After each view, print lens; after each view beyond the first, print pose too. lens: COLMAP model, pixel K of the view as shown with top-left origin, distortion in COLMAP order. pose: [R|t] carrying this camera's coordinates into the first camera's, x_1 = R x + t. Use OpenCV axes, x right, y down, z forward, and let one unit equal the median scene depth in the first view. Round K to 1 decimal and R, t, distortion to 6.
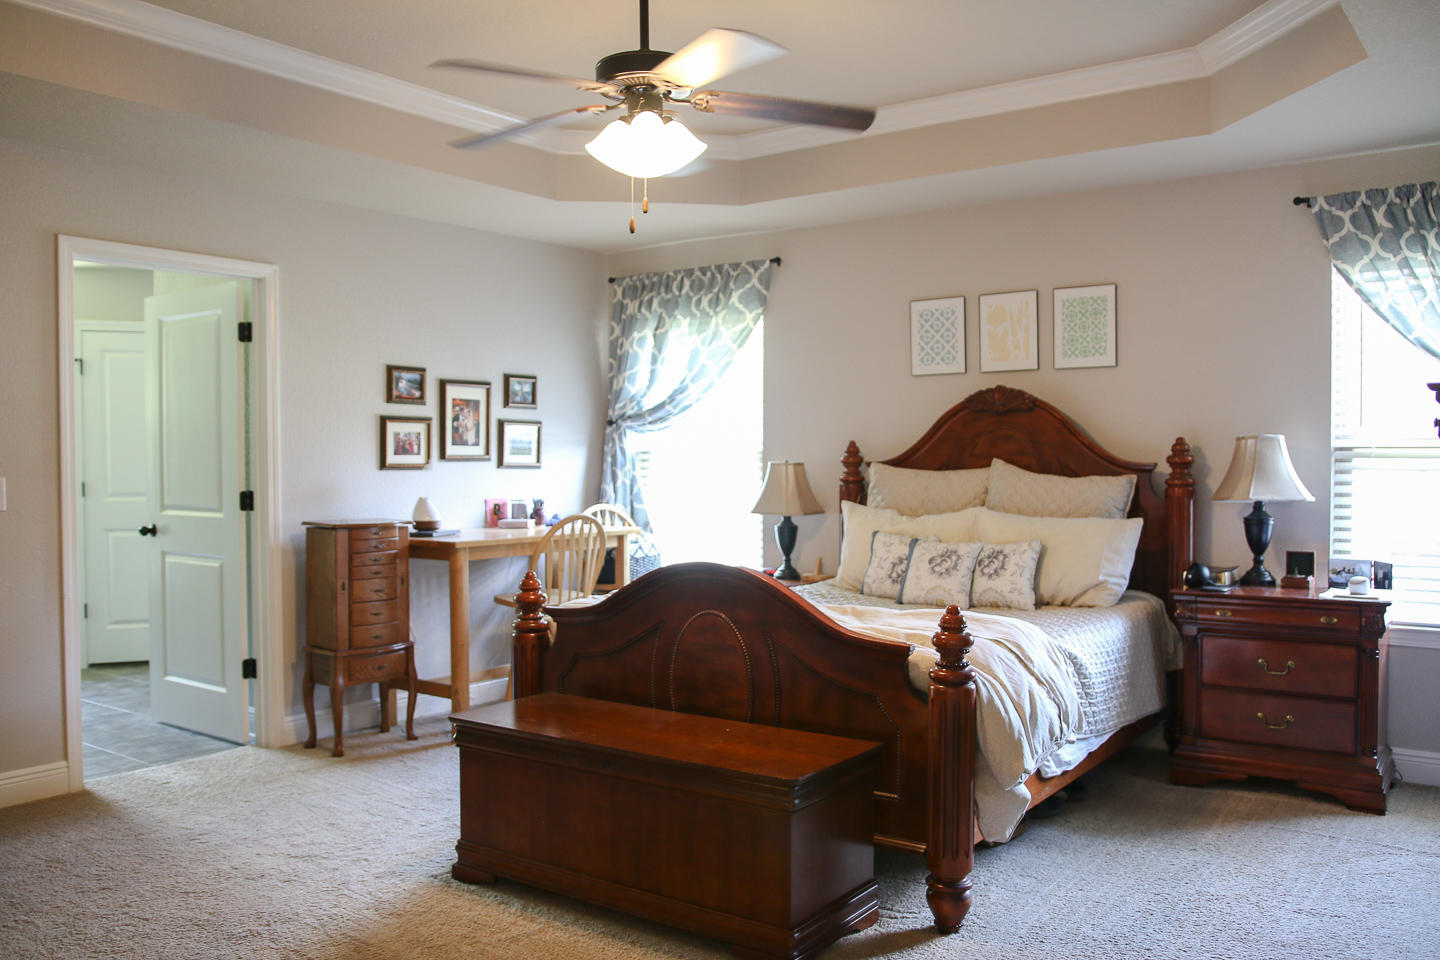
lens RADIAL K [[1223.2, 0, 720.0], [0, 1223.2, 480.0], [0, 0, 1]] dist [-0.088970, 0.093020]
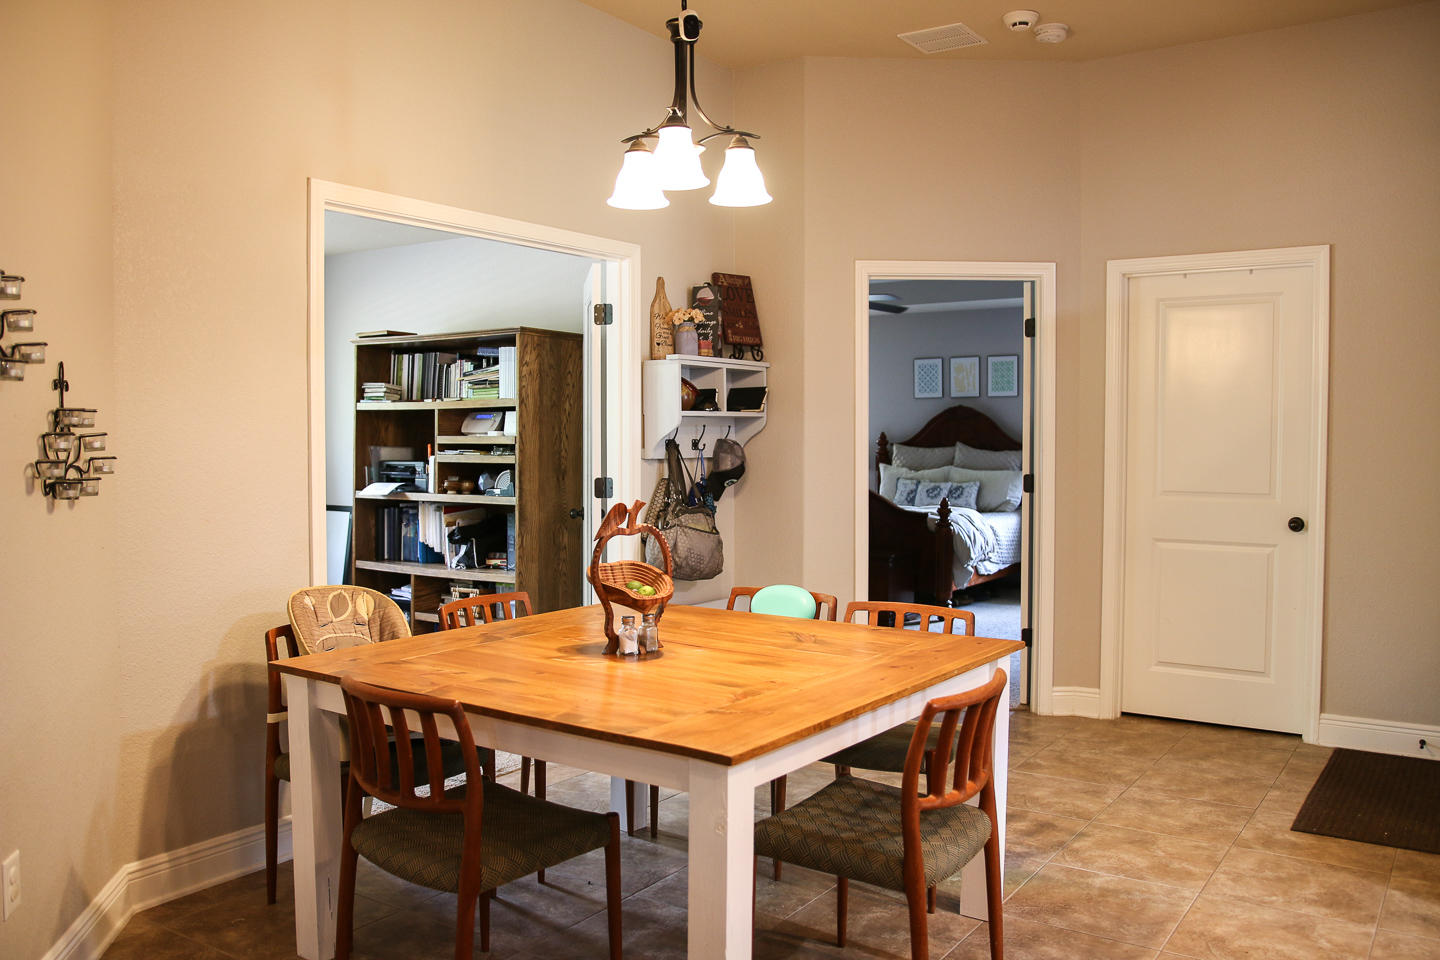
lens RADIAL K [[1223.2, 0, 720.0], [0, 1223.2, 480.0], [0, 0, 1]] dist [-0.088970, 0.093020]
pose [[0.999253, 0.002491, 0.038573, -0.251241], [-0.003144, 0.999853, 0.016863, 0.013246], [-0.038525, -0.016972, 0.999113, -1.026201]]
